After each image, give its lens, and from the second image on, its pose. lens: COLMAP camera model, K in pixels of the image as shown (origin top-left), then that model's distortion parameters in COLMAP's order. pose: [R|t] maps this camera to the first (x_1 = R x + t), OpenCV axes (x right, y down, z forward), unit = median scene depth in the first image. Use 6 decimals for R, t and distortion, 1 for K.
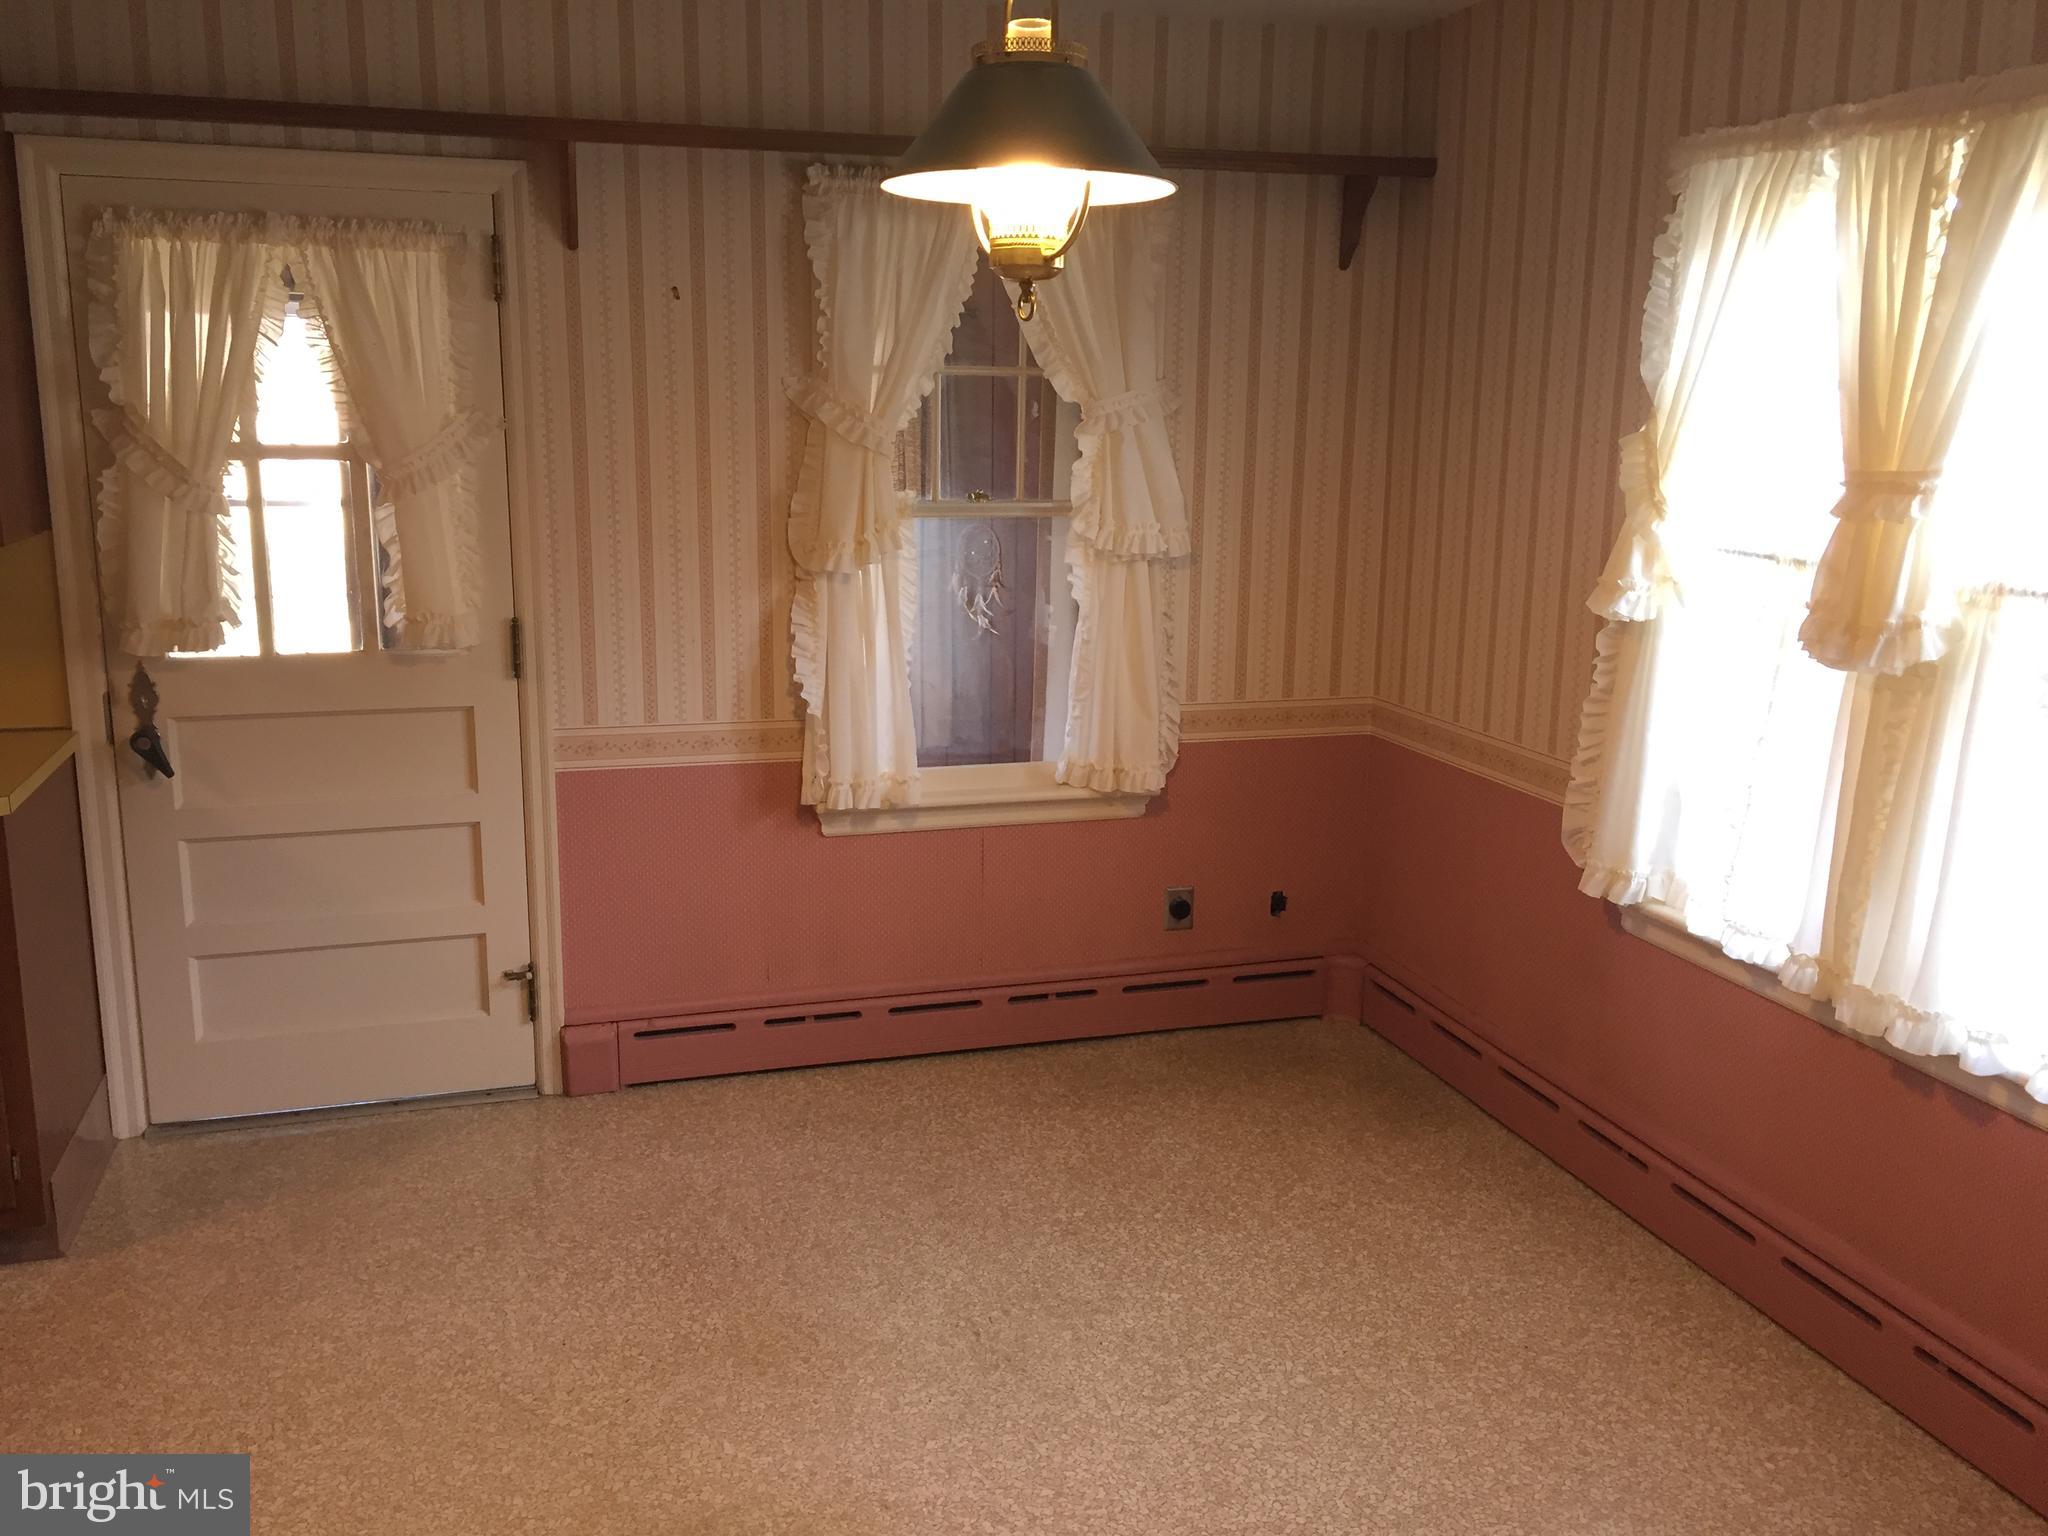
lens RADIAL K [[1745.9, 0, 1024.0], [0, 1745.9, 768.0], [0, 0, 1]] dist [0.099114, -0.138267]
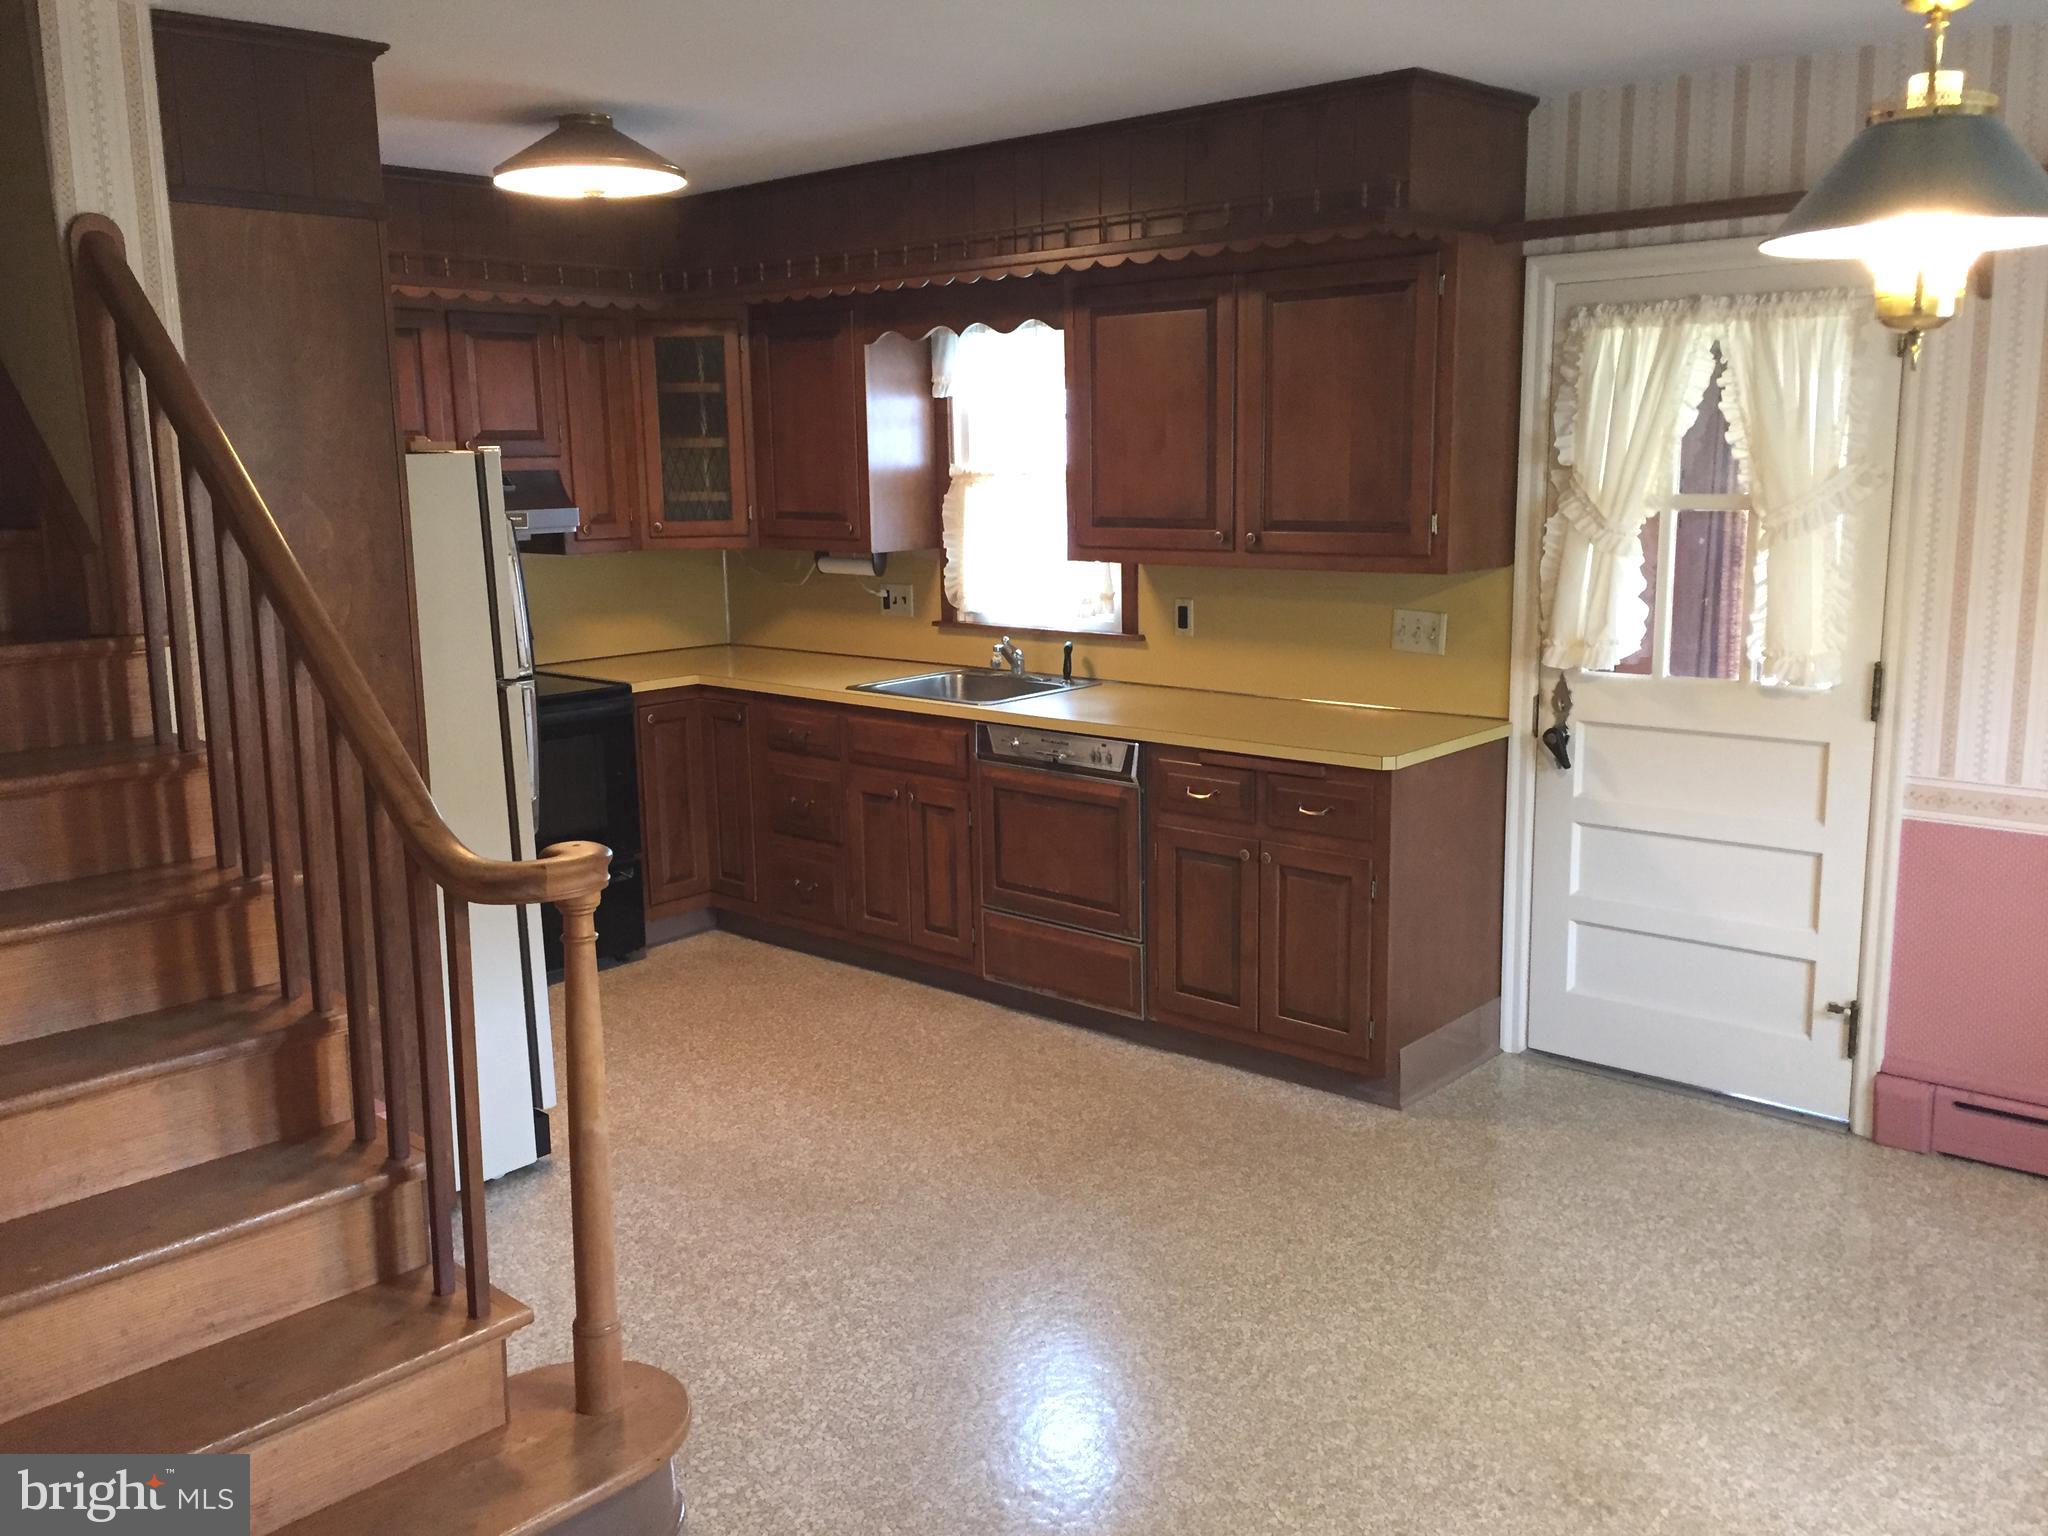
lens RADIAL K [[1745.9, 0, 1024.0], [0, 1745.9, 768.0], [0, 0, 1]] dist [0.099114, -0.138267]
pose [[0.516986, 0.132361, -0.845698, 0.337336], [-0.155241, 0.986087, 0.059432, -0.008665], [0.841799, 0.100562, 0.530342, 0.040460]]
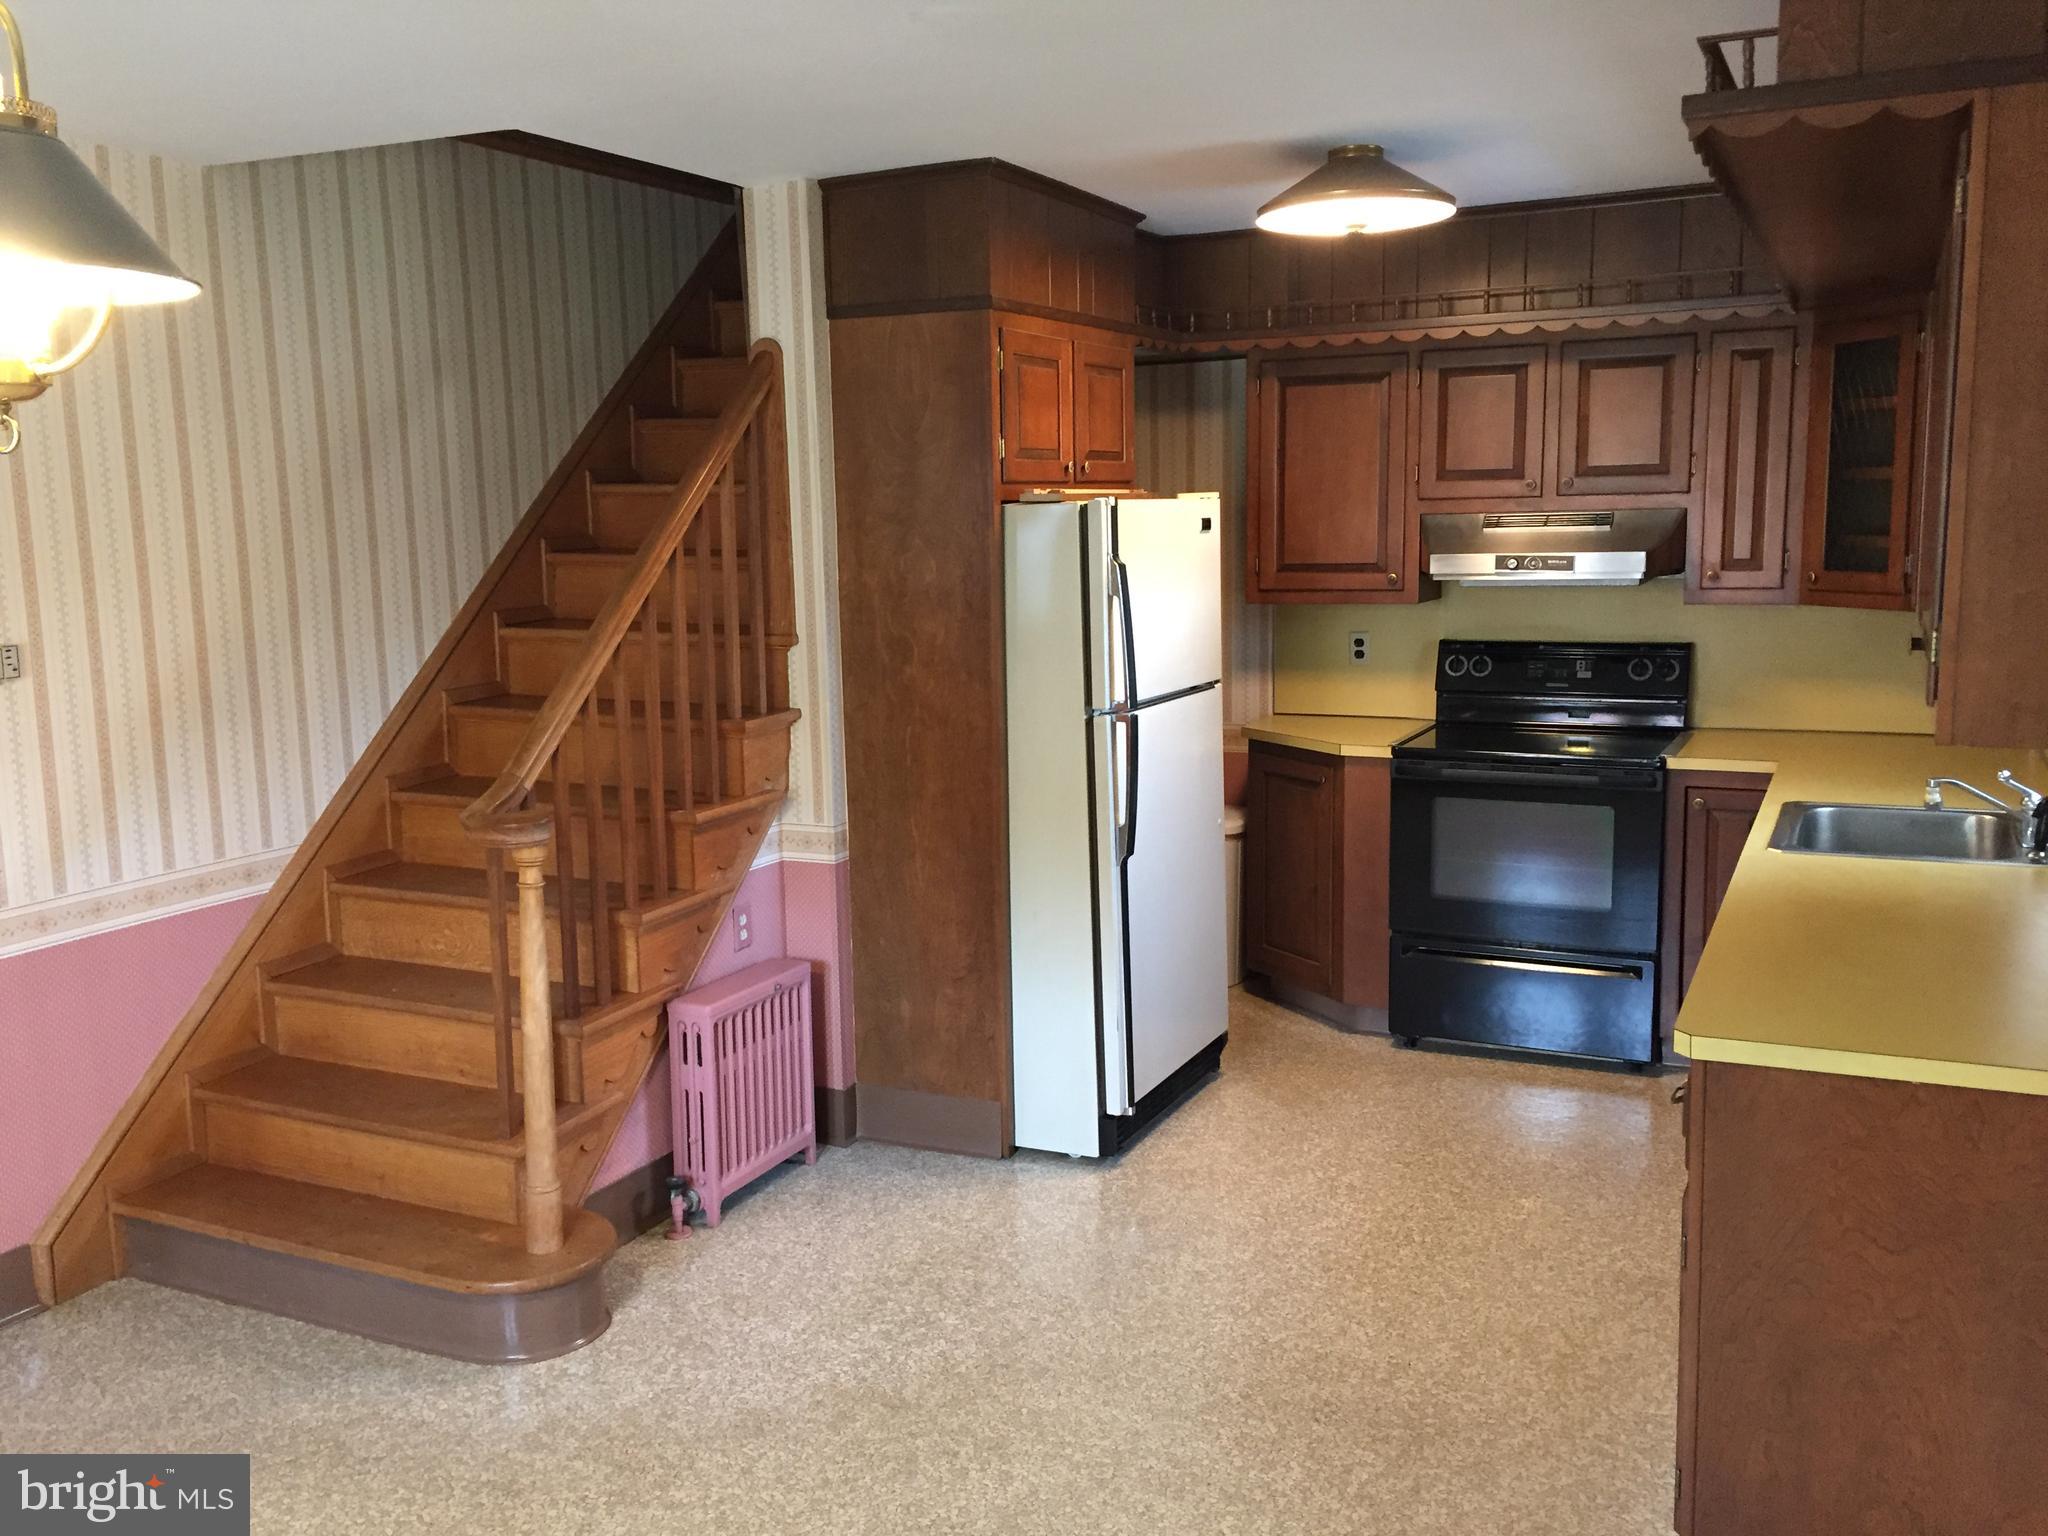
lens RADIAL K [[1745.9, 0, 1024.0], [0, 1745.9, 768.0], [0, 0, 1]] dist [0.099114, -0.138267]
pose [[-0.672642, 0.112348, -0.731389, 0.152814], [-0.144091, 0.949600, 0.278384, -0.221135], [0.725803, 0.292639, -0.622553, 1.001358]]
